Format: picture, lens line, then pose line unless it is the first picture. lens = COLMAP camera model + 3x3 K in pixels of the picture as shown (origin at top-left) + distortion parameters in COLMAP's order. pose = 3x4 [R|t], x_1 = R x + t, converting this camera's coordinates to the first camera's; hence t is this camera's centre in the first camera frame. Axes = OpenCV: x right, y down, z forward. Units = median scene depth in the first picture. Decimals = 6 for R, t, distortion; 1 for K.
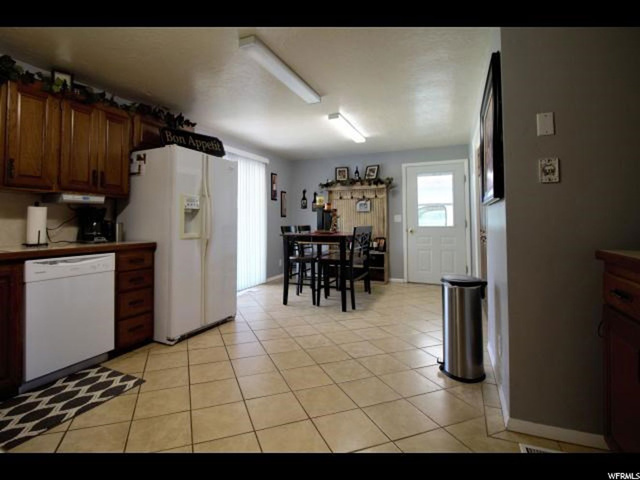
lens RADIAL K [[329.8, 0, 293.1], [0, 329.8, 211.1], [0, 0, 1]] dist [-0.003873, -0.001163]
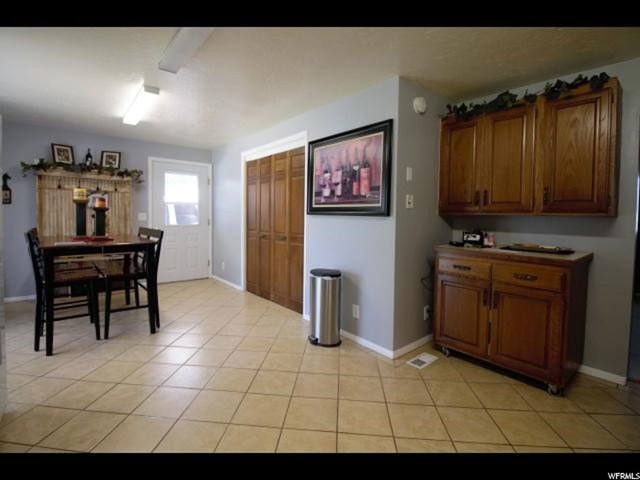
lens RADIAL K [[303.7, 0, 320.5], [0, 303.7, 228.4], [0, 0, 1]] dist [-0.008421, -0.000638]
pose [[0.404388, -0.031179, 0.914056, -0.244941], [-0.047057, 0.997386, 0.054840, -0.013864], [-0.913376, -0.065189, 0.401863, 0.217995]]
